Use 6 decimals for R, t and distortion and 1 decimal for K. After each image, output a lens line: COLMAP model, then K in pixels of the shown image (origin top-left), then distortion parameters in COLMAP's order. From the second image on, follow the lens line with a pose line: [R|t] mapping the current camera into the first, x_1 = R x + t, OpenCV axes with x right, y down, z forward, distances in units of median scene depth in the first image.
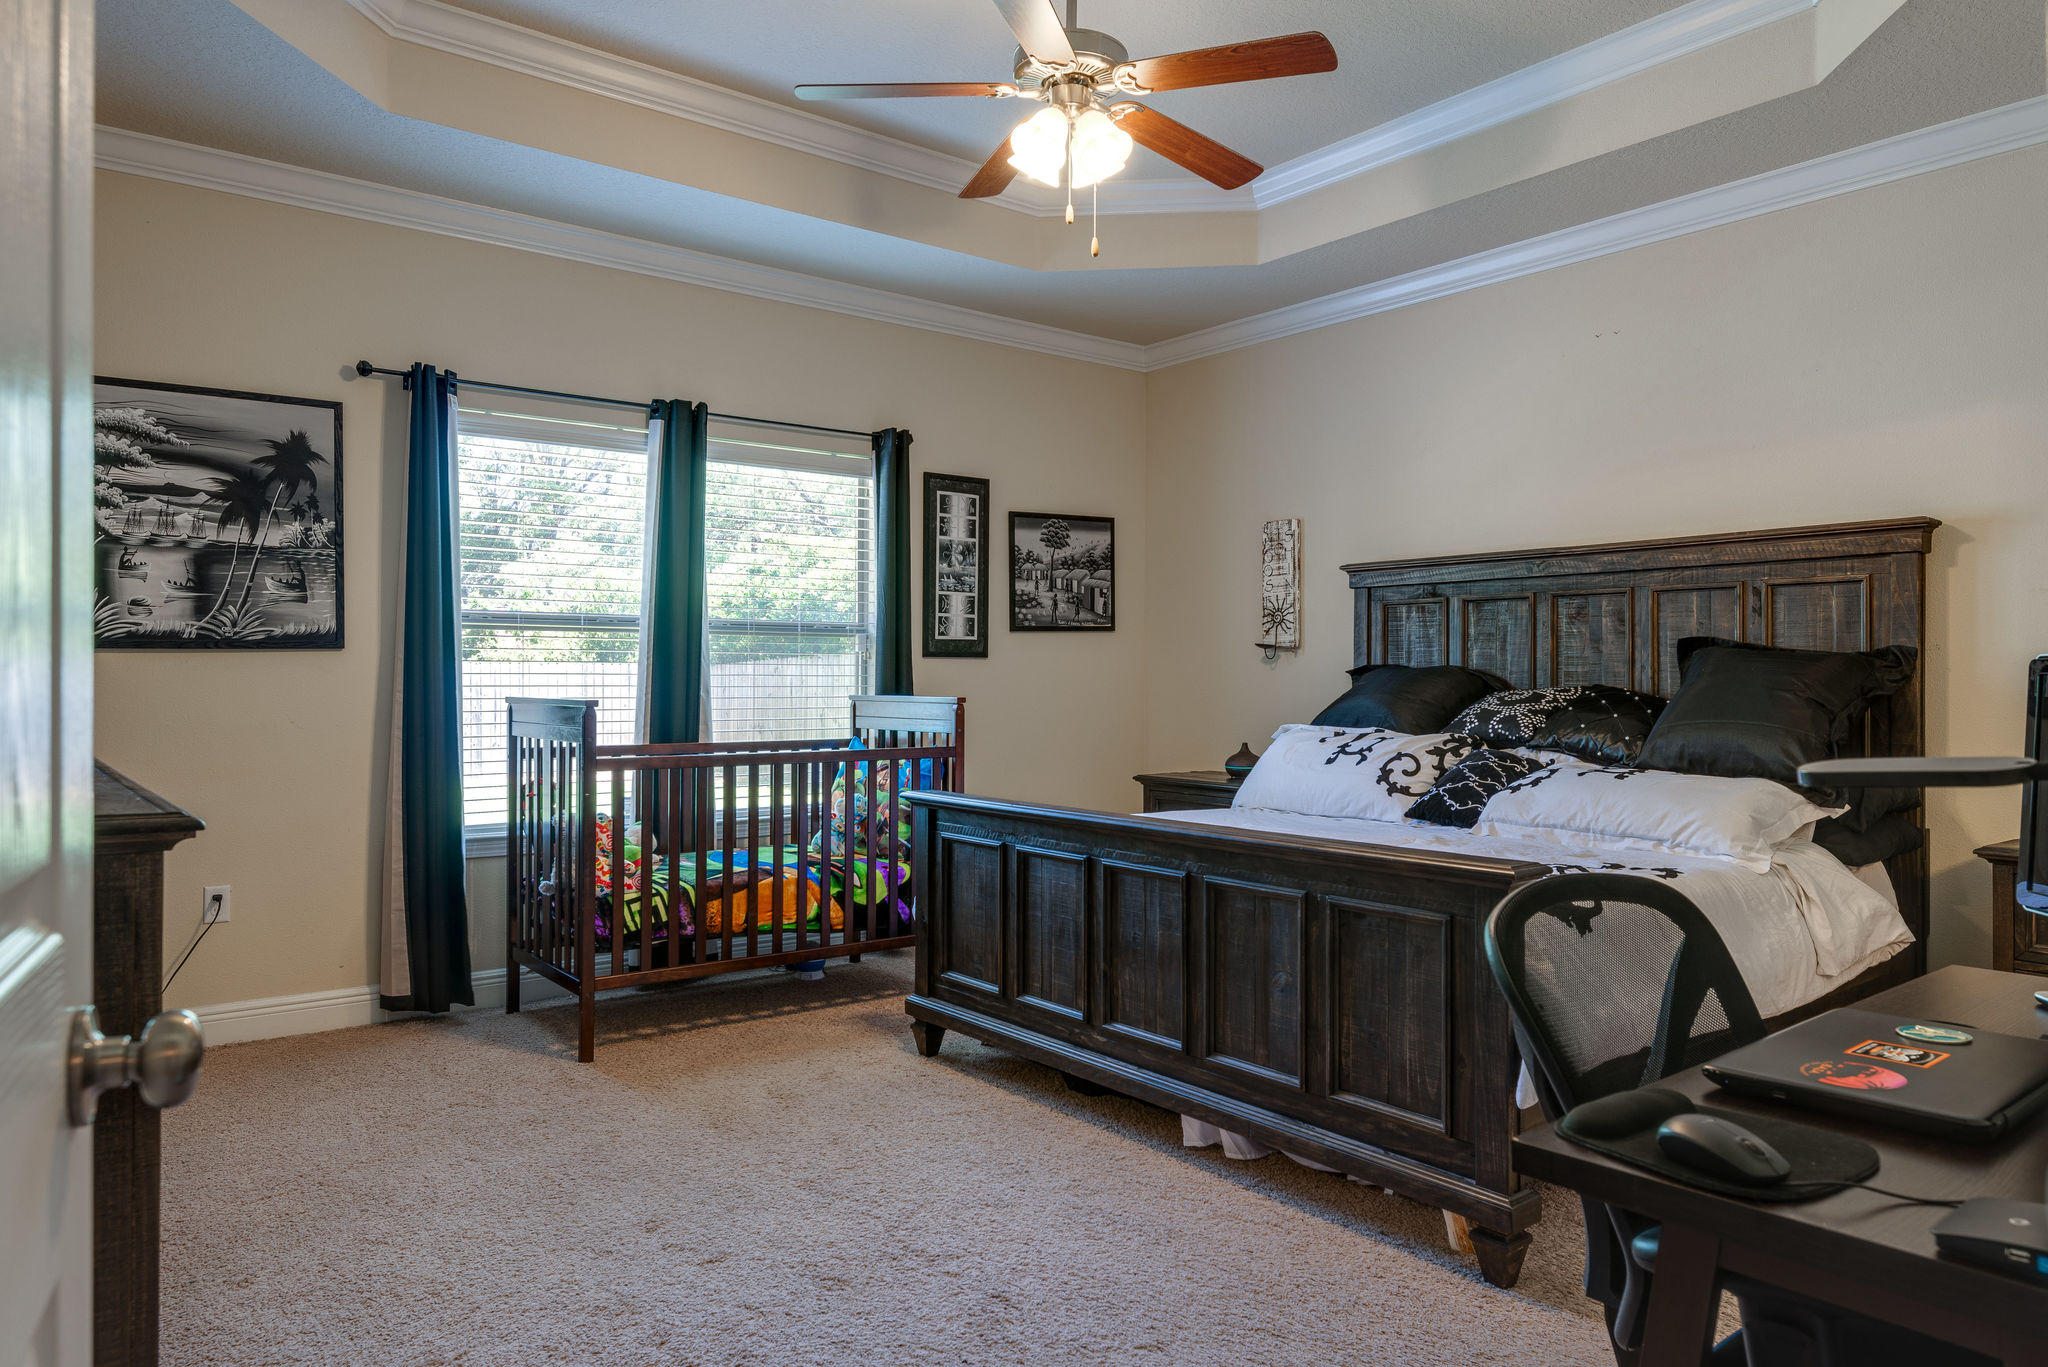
lens RADIAL K [[1256.1, 0, 954.7], [0, 1256.1, 670.1], [0, 0, 1]] dist [0.005697, -0.000354]
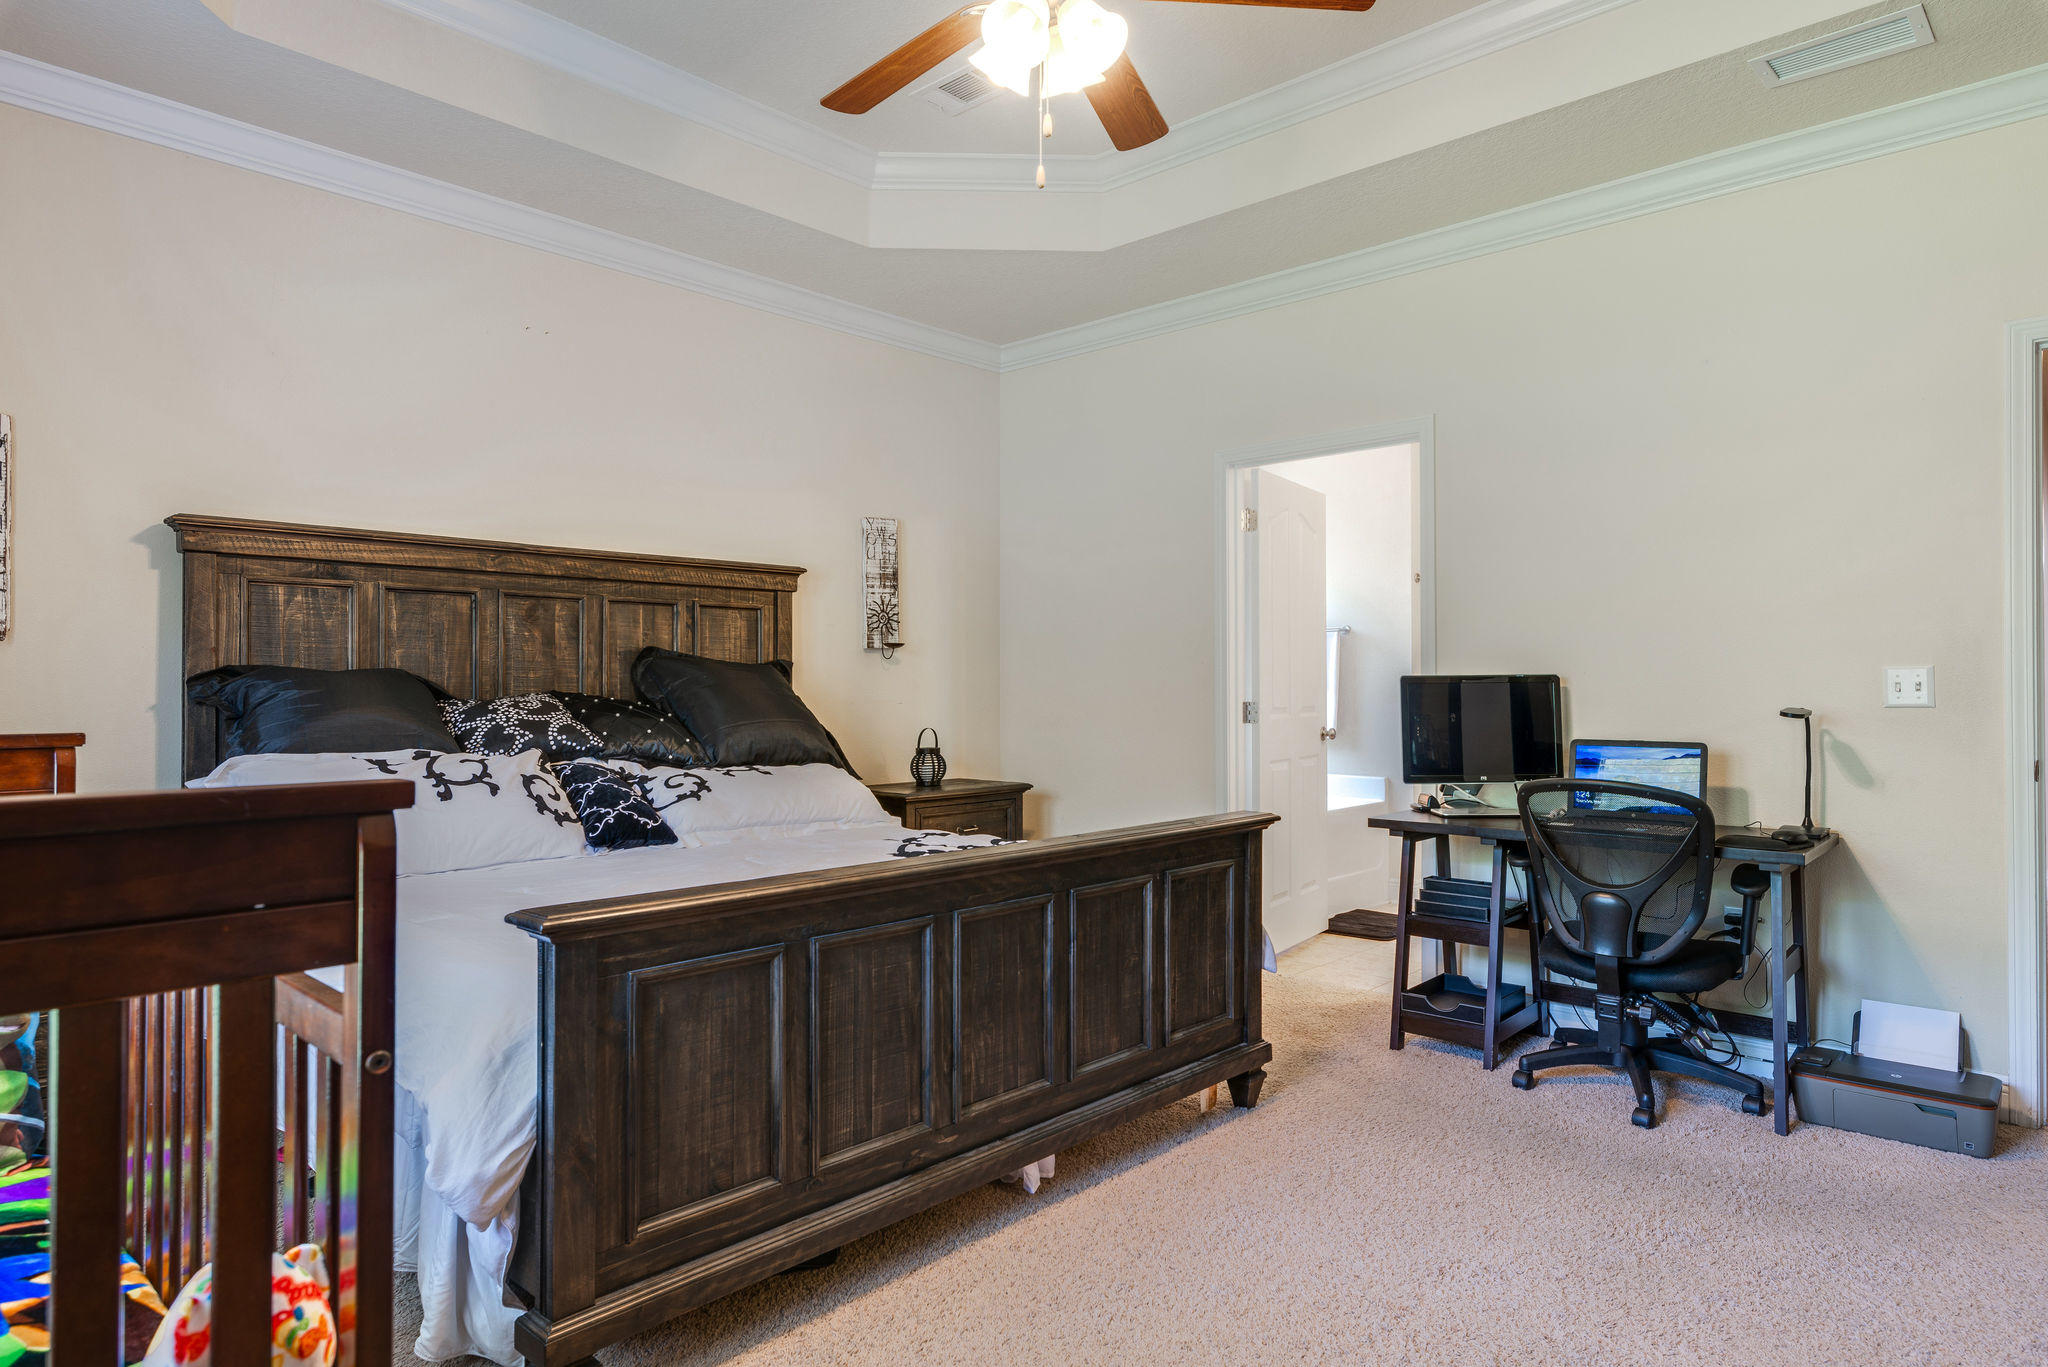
lens RADIAL K [[1217.9, 0, 1027.5], [0, 1217.9, 679.3], [0, 0, 1]] dist [0.007243, -0.000898]
pose [[-0.177237, 0.003153, 0.984163, -0.637412], [-0.006838, 0.999967, -0.004436, 0.005551], [-0.984144, -0.007516, -0.177209, 1.068238]]
